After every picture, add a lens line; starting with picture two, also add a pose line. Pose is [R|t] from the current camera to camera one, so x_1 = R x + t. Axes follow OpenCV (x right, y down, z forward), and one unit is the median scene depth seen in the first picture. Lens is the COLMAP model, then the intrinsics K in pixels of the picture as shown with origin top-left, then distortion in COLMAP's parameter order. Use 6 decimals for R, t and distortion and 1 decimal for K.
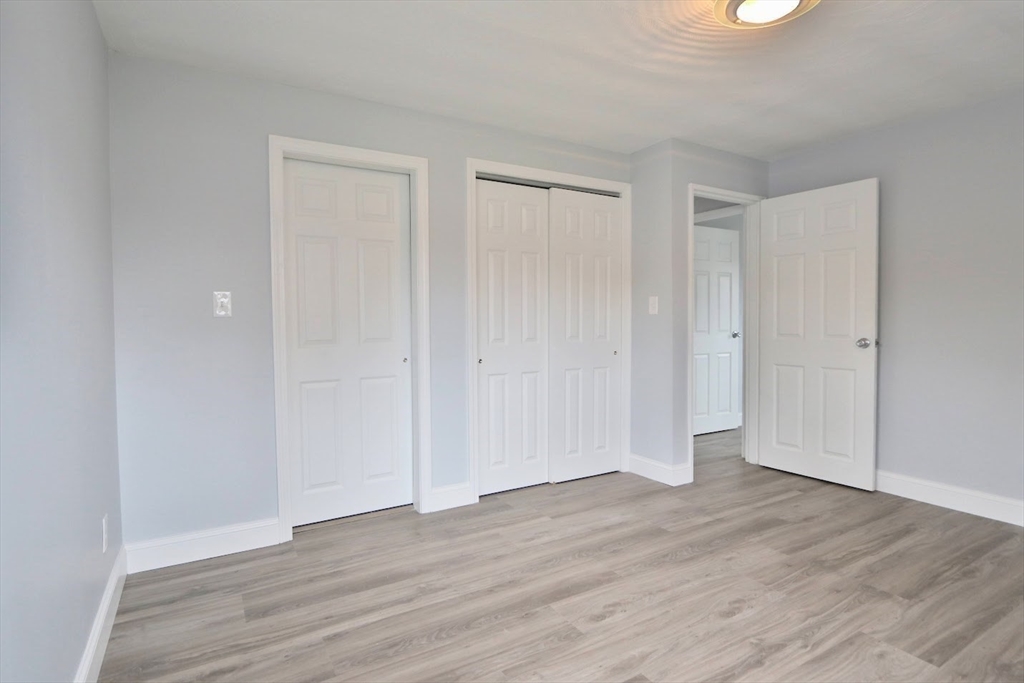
lens RADIAL K [[524.1, 0, 508.6], [0, 524.1, 336.3], [0, 0, 1]] dist [-0.009123, -0.000345]
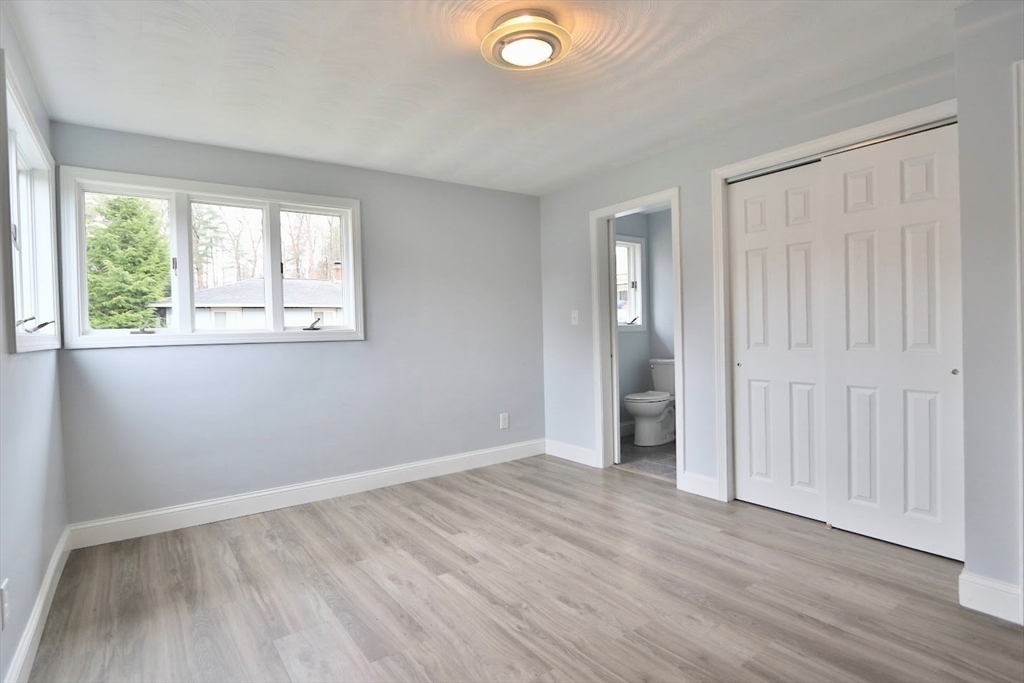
lens RADIAL K [[524.1, 0, 507.8], [0, 524.1, 338.0], [0, 0, 1]] dist [-0.009123, -0.000345]
pose [[0.086786, 0.019624, -0.996034, 1.400293], [-0.003036, 0.999807, 0.019434, -0.034460], [0.996222, 0.001337, 0.086828, 0.740736]]
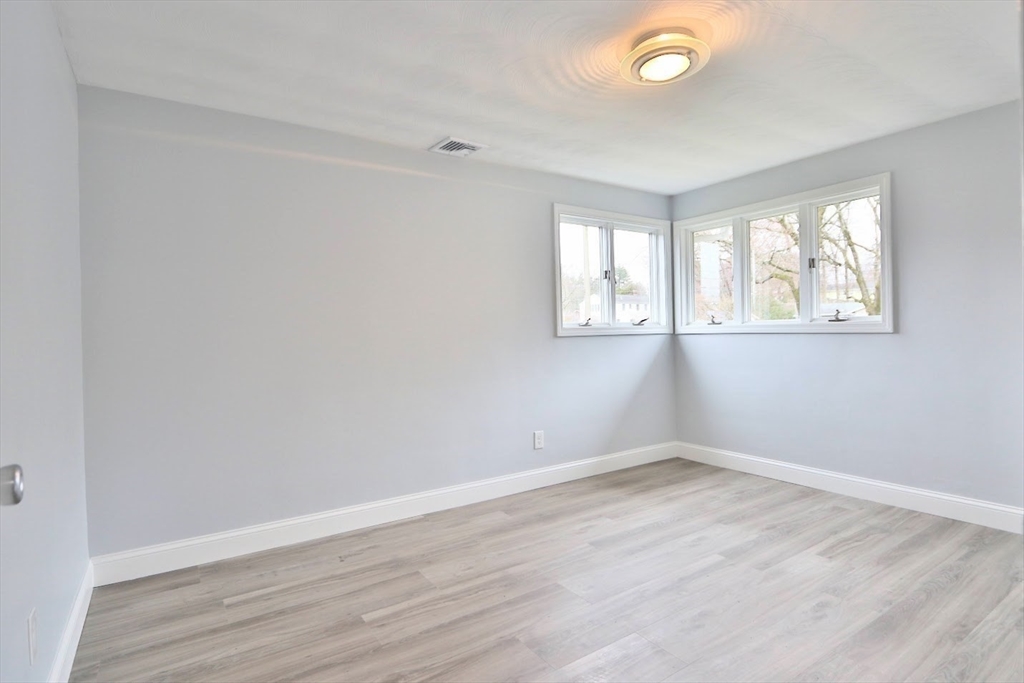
lens RADIAL K [[524.1, 0, 507.8], [0, 524.1, 343.9], [0, 0, 1]] dist [-0.009123, -0.000345]
pose [[-0.998106, 0.027479, -0.055032, 0.805308], [0.024681, 0.998398, 0.050907, -0.064128], [0.056342, 0.049452, -0.997186, 1.871871]]
